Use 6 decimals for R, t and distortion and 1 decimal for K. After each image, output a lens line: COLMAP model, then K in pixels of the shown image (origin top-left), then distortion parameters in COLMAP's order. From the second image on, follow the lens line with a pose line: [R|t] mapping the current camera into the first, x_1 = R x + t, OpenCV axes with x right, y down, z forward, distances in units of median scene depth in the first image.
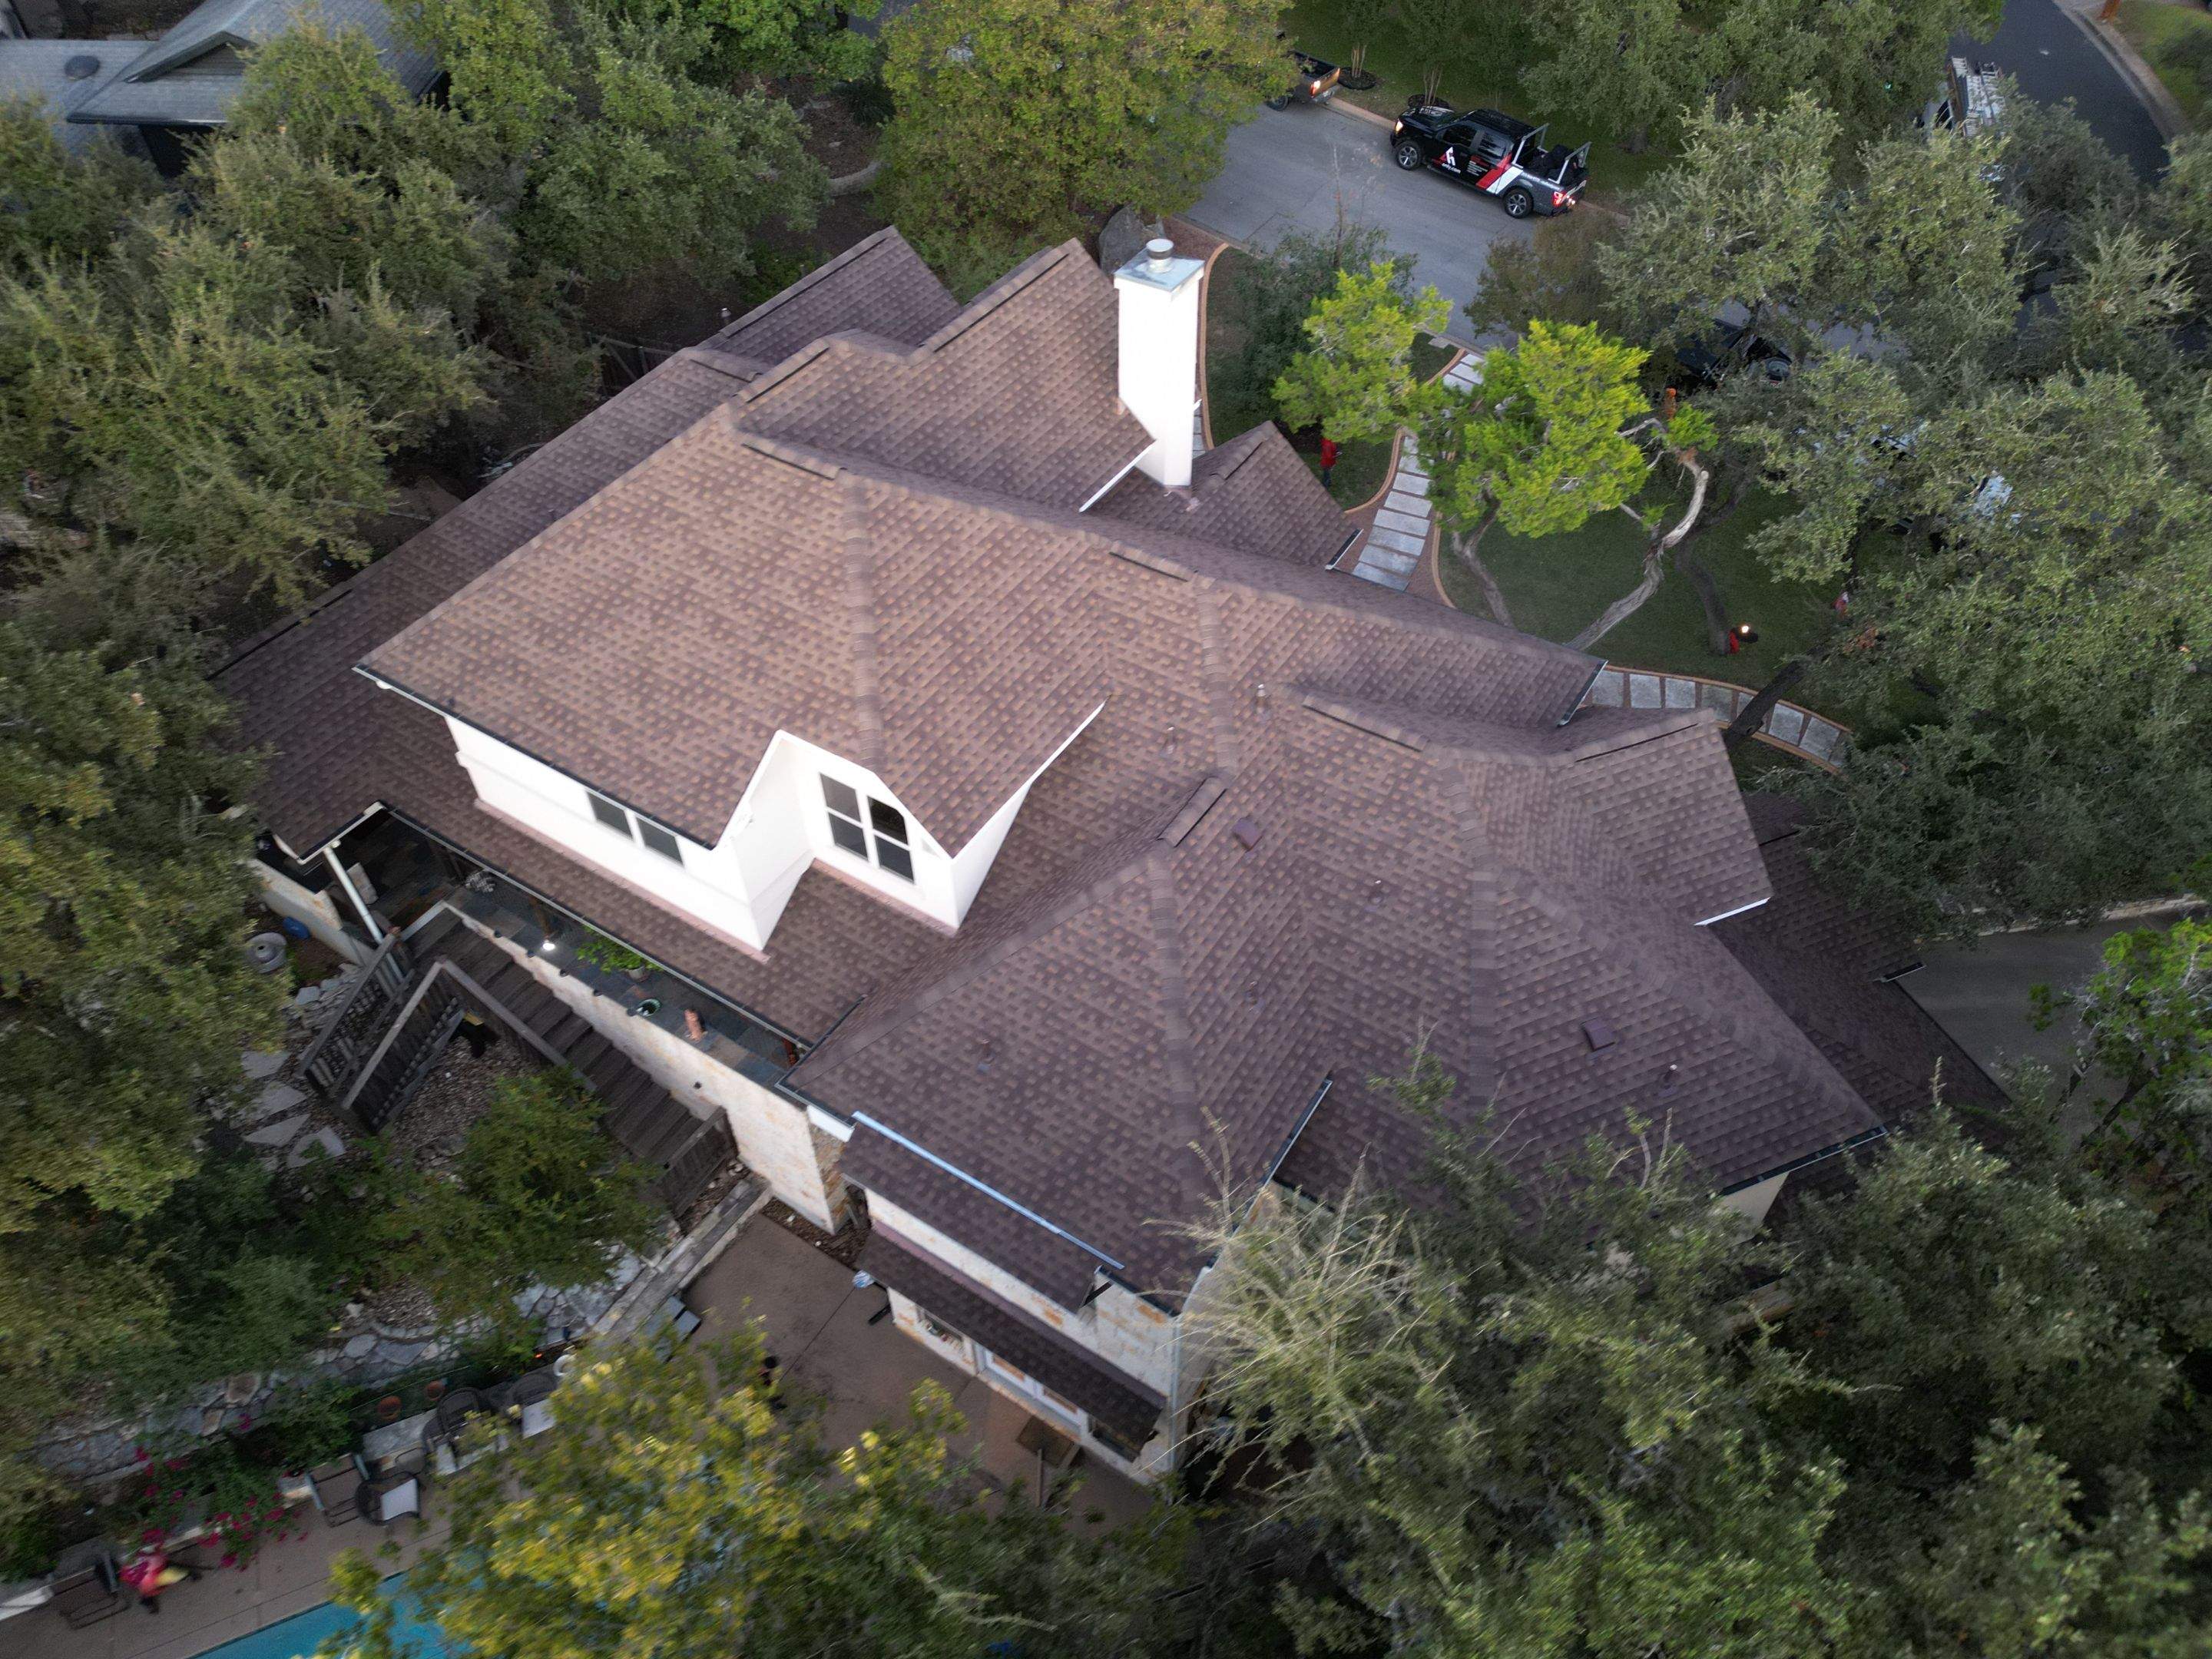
lens RADIAL K [[1534.1, 0, 1104.8], [0, 1534.1, 831.7], [0, 0, 1]] dist [0.117633, -0.157381]
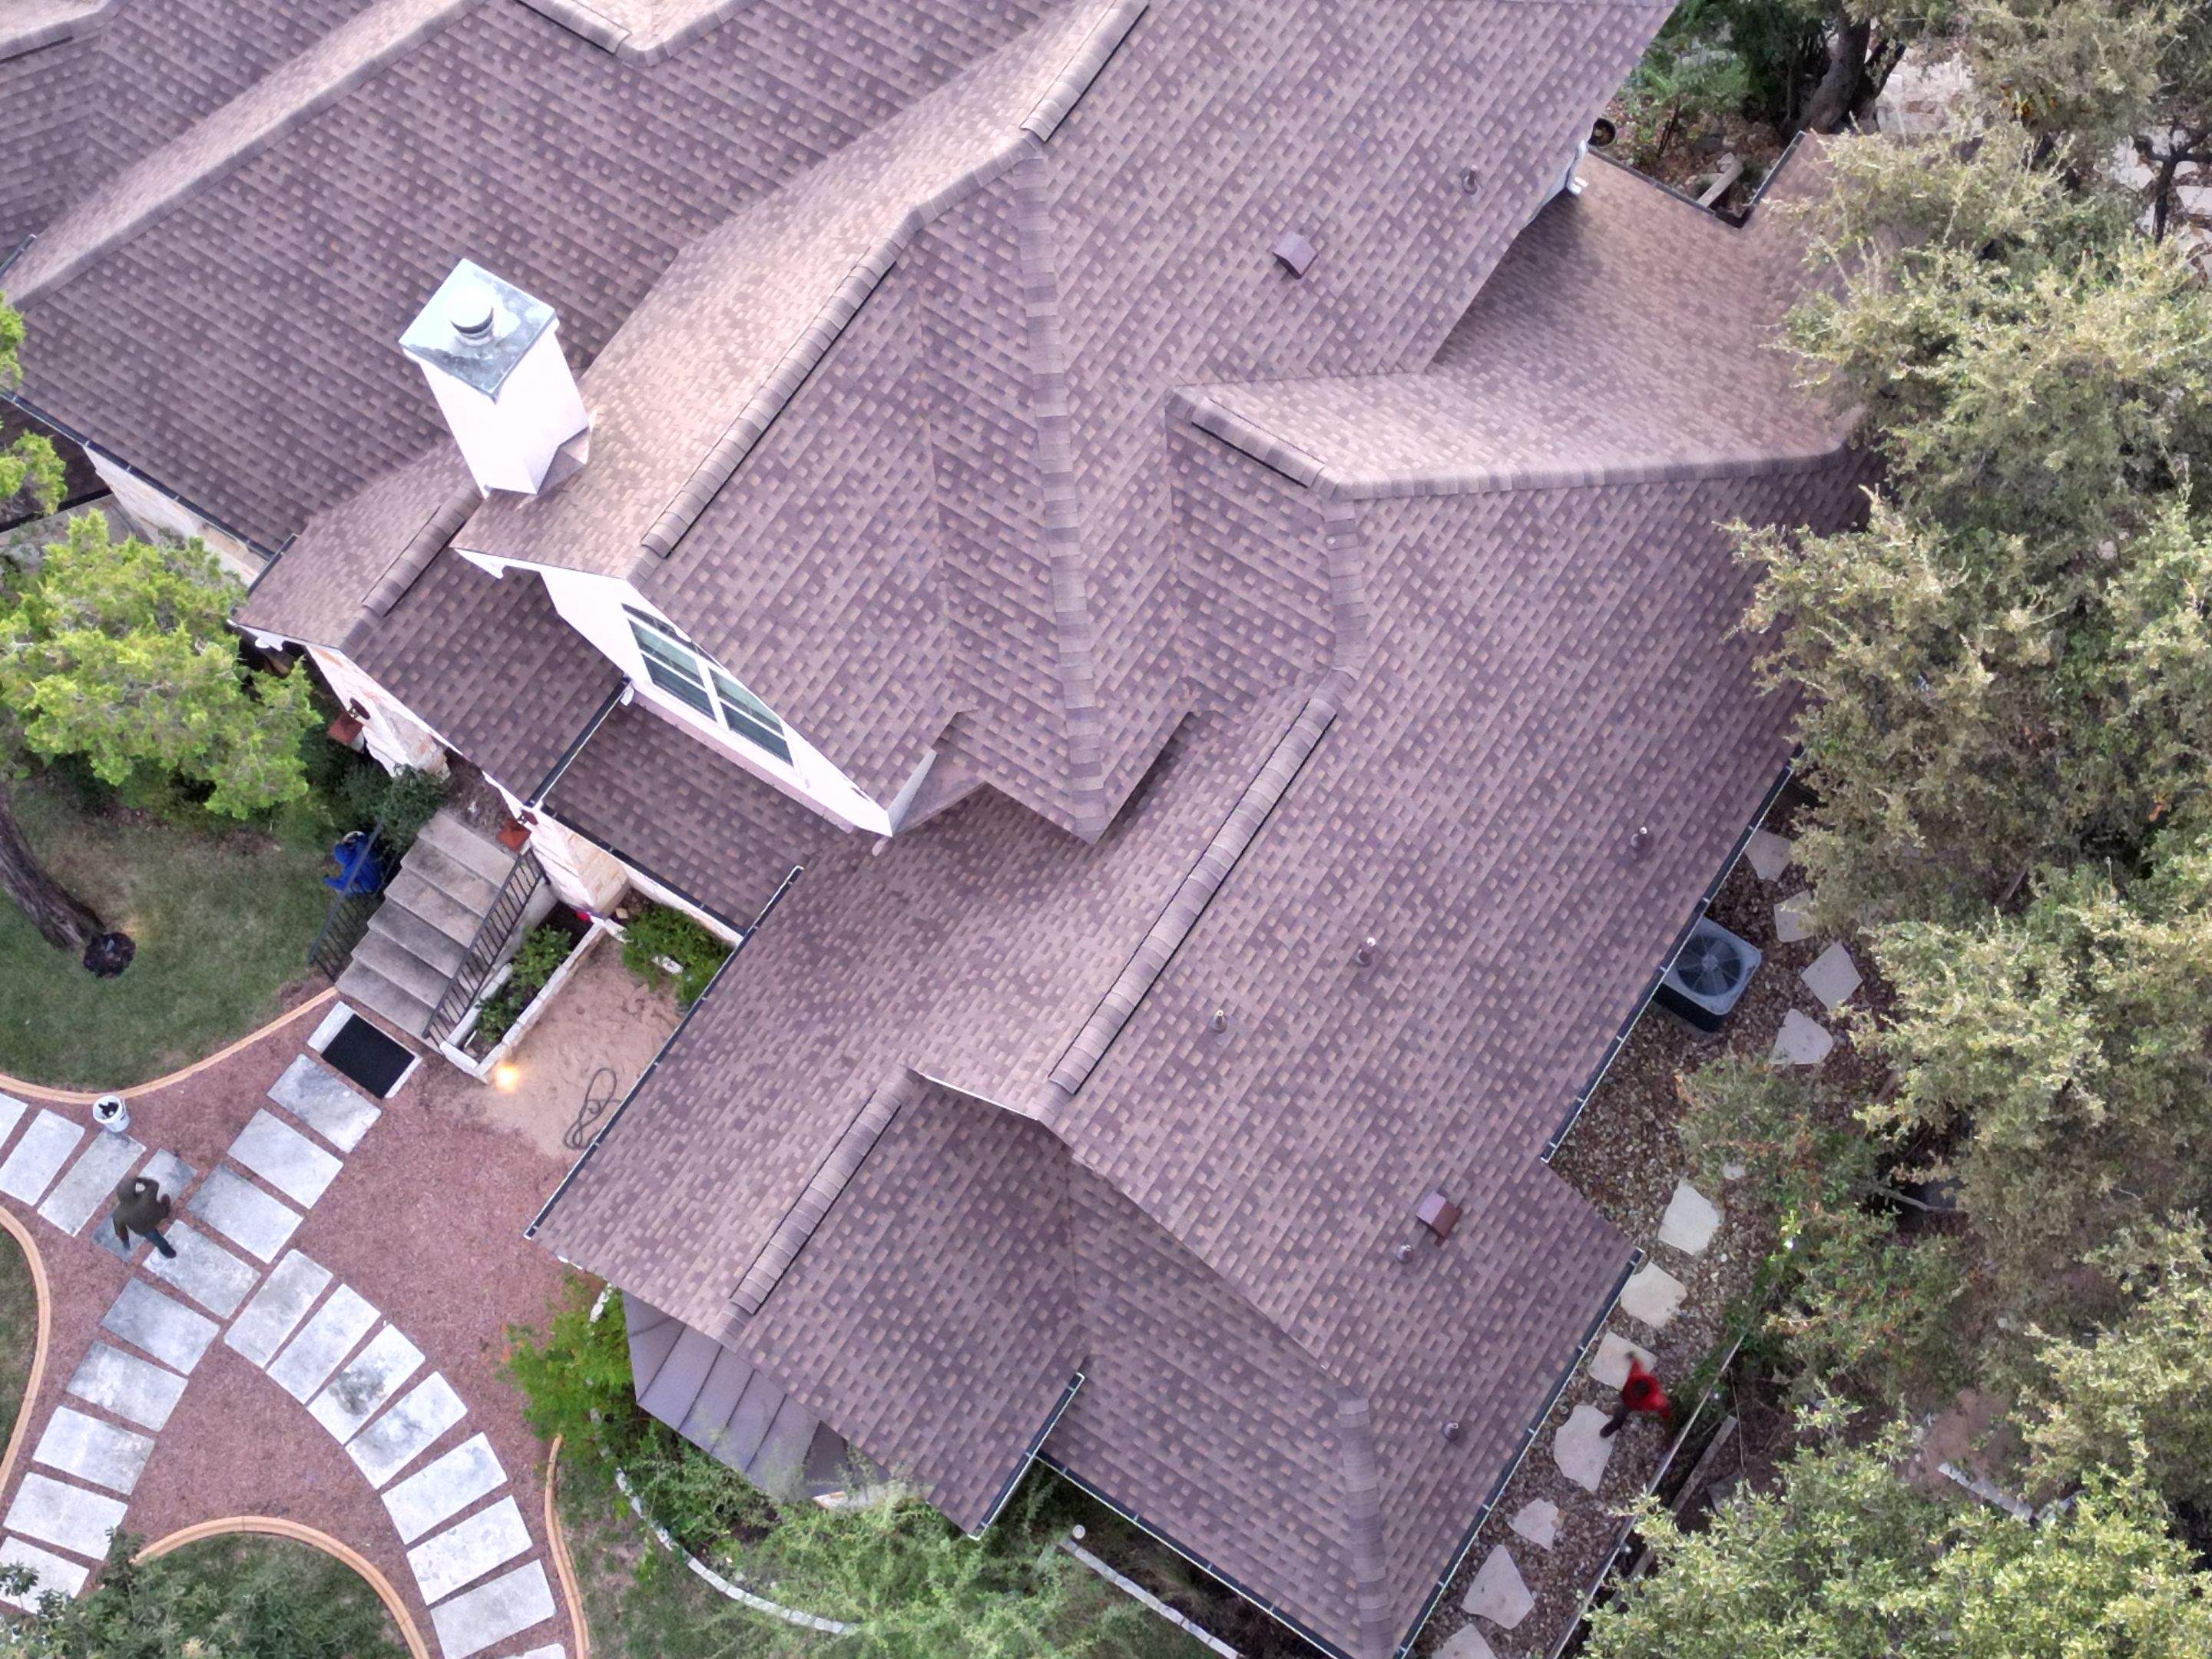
lens RADIAL K [[3063.4, 0, 1098.7], [0, 3063.4, 831.7], [0, 0, 1]] dist [0.195174, -0.565405]
pose [[-0.999252, 0.008394, 0.037754, -0.237568], [0.030430, -0.431873, 0.901421, -1.469343], [0.023871, 0.901895, 0.431294, 0.665530]]
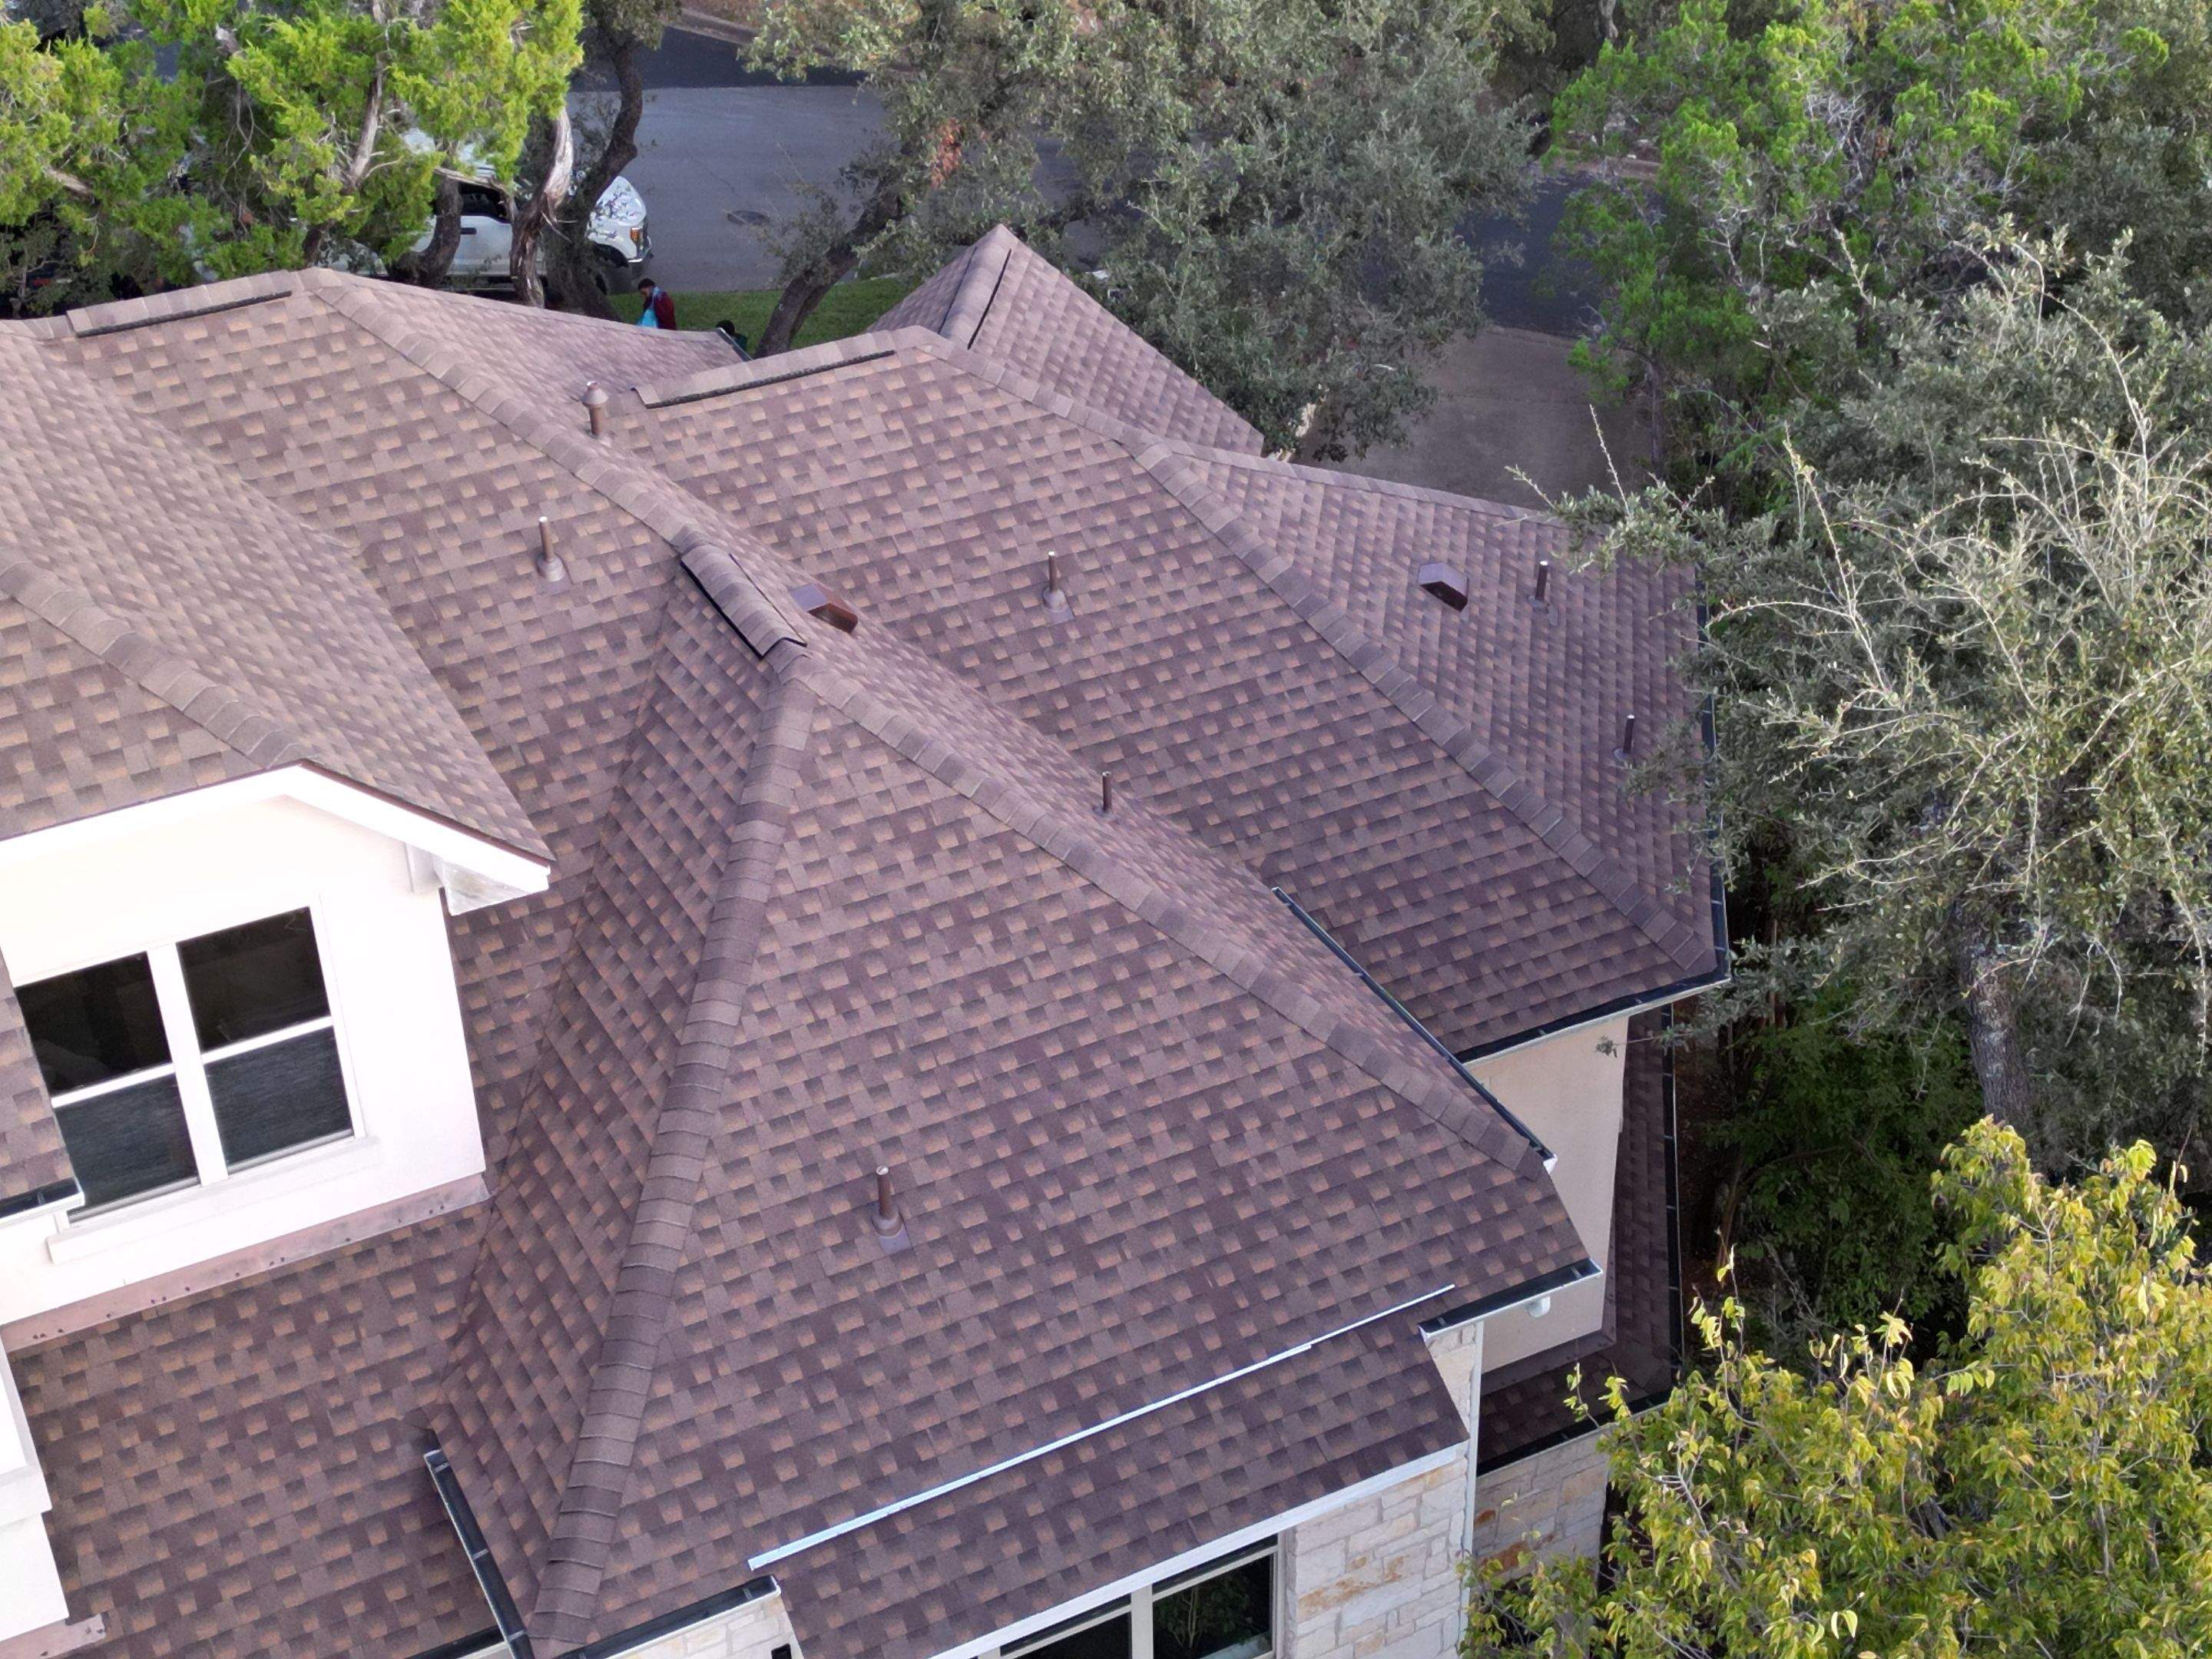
lens RADIAL K [[3063.4, 0, 1098.7], [0, 3063.4, 831.7], [0, 0, 1]] dist [0.195174, -0.565405]
pose [[0.499913, -0.472321, 0.725948, -0.490716], [0.636434, 0.768839, 0.061957, 0.042315], [-0.587400, 0.431045, 0.684954, 0.291782]]
